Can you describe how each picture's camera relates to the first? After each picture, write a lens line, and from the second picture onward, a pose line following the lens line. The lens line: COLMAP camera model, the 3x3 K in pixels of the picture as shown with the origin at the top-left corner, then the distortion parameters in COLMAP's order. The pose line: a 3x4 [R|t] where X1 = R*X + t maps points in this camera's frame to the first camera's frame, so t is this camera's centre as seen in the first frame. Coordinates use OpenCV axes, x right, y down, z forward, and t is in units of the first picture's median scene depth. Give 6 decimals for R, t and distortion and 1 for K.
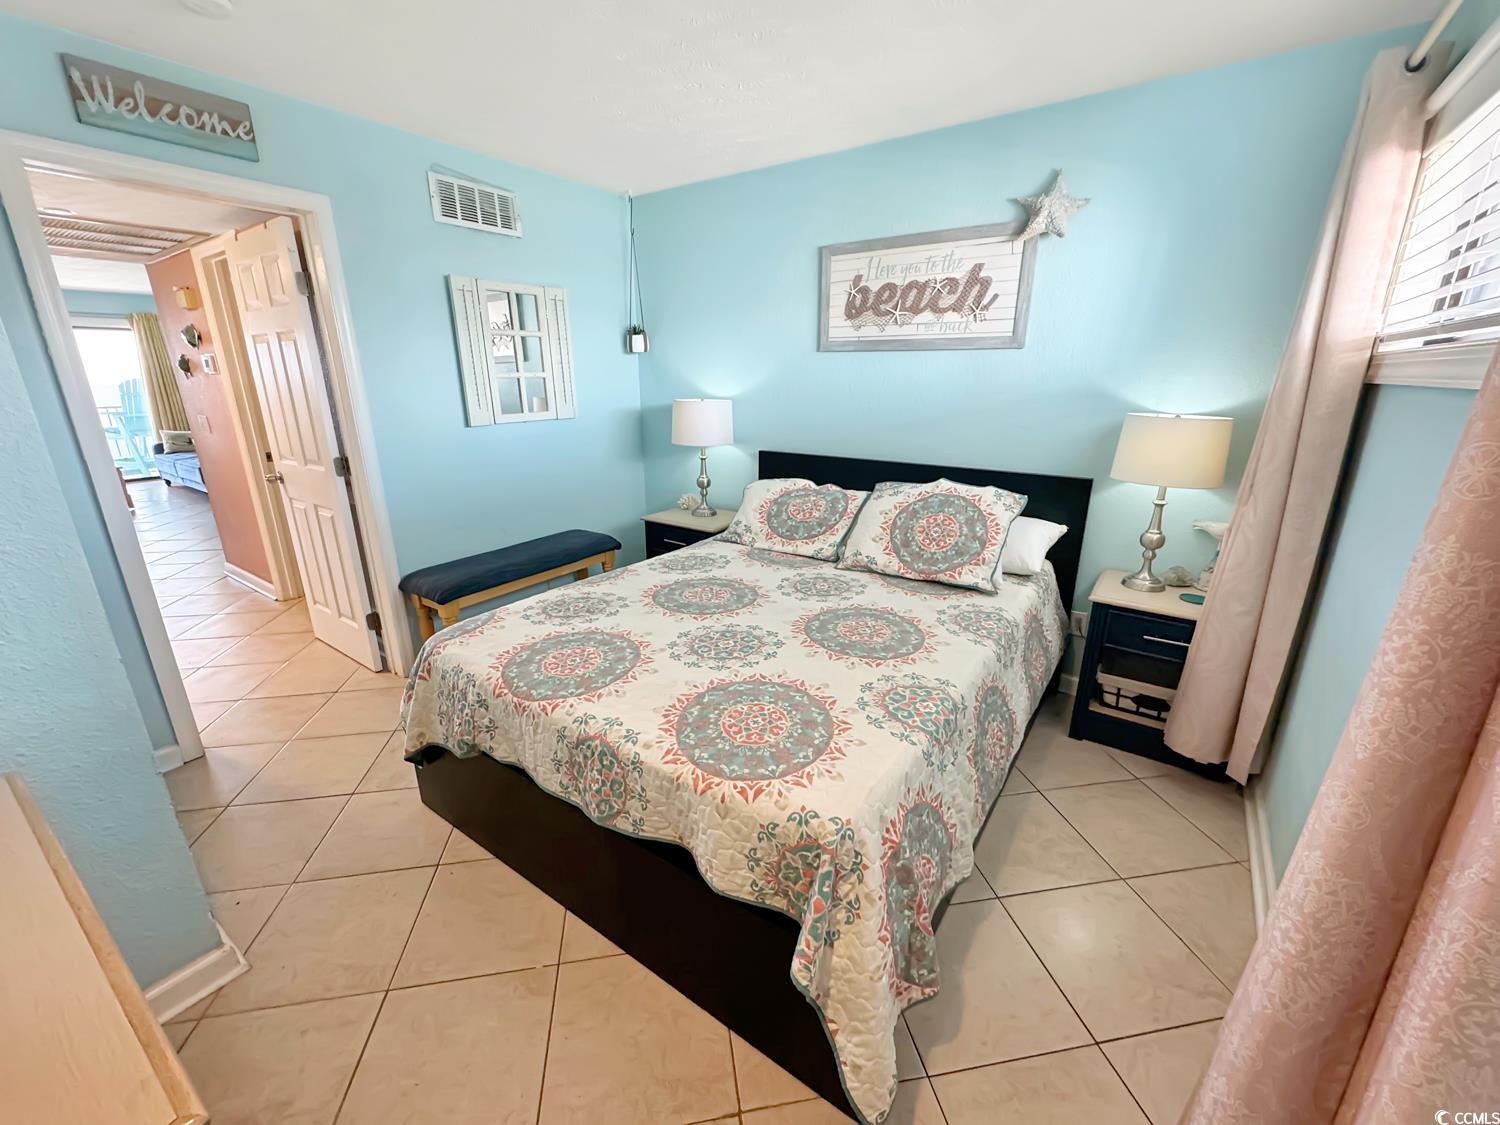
lens RADIAL K [[622.0, 0, 751.6], [0, 622.0, 557.9], [0, 0, 1]] dist [-0.002021, -0.000096]
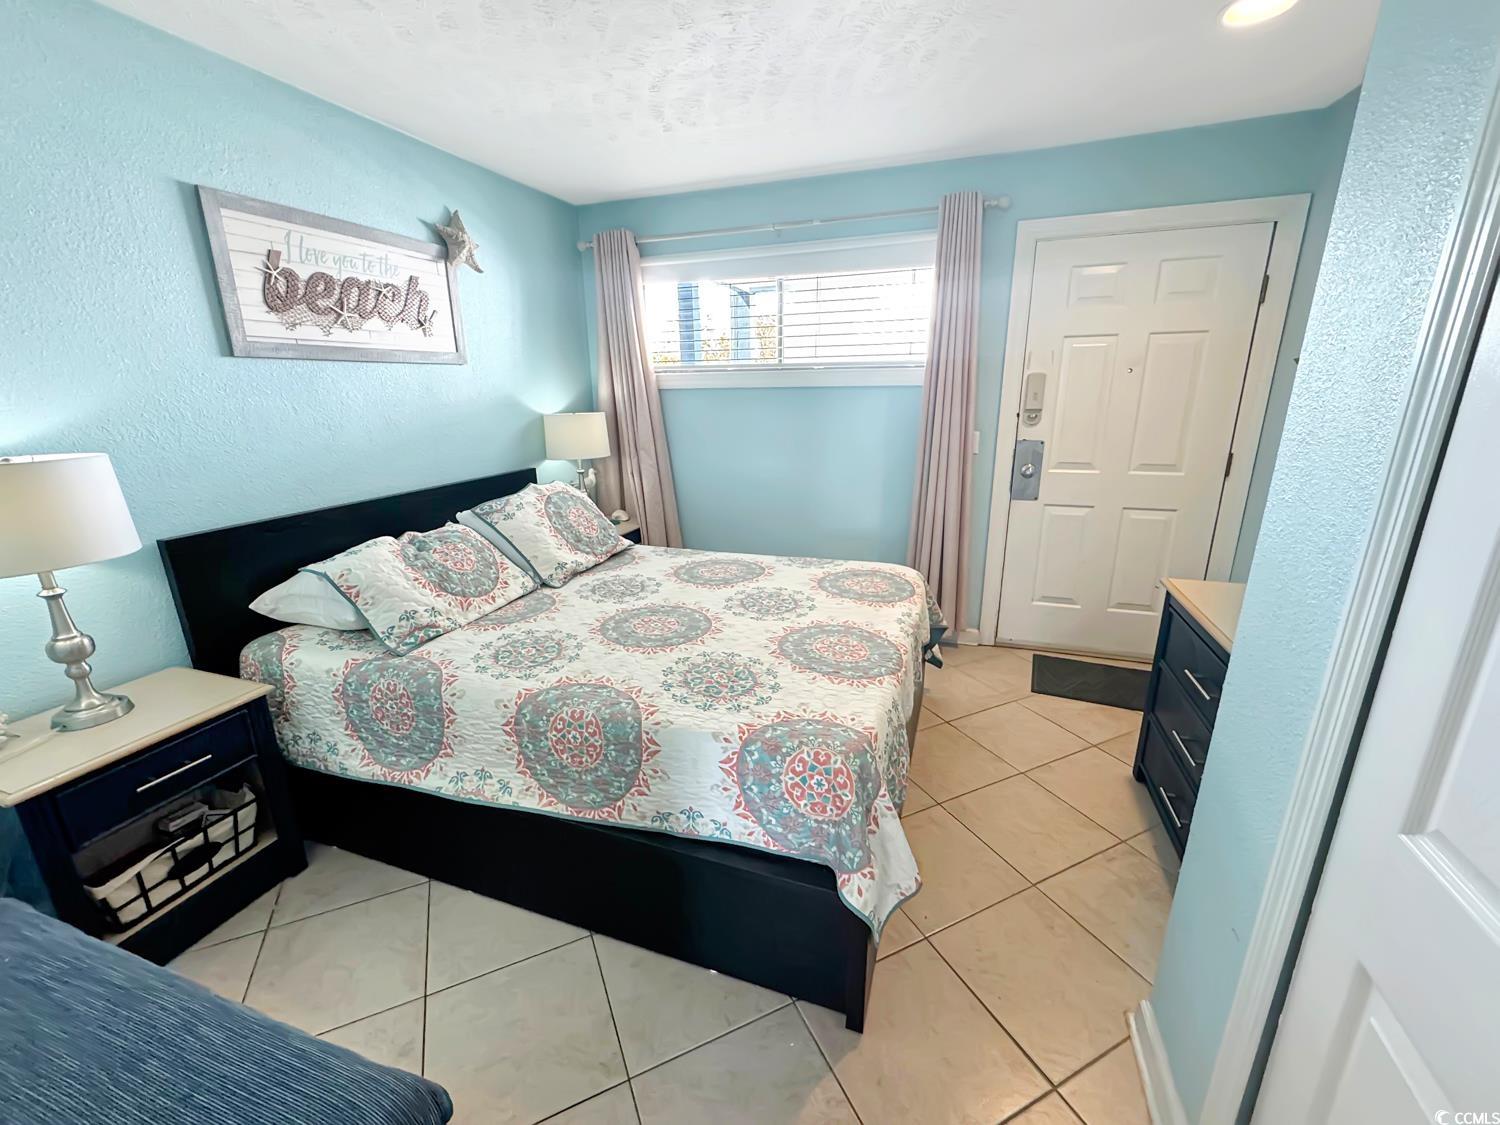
lens RADIAL K [[622.0, 0, 751.6], [0, 622.0, 557.9], [0, 0, 1]] dist [-0.002021, -0.000096]
pose [[-0.278230, -0.254690, 0.926133, -0.749263], [0.289259, 0.897226, 0.333640, -0.235699], [-0.915924, 0.360721, -0.175963, 0.800326]]
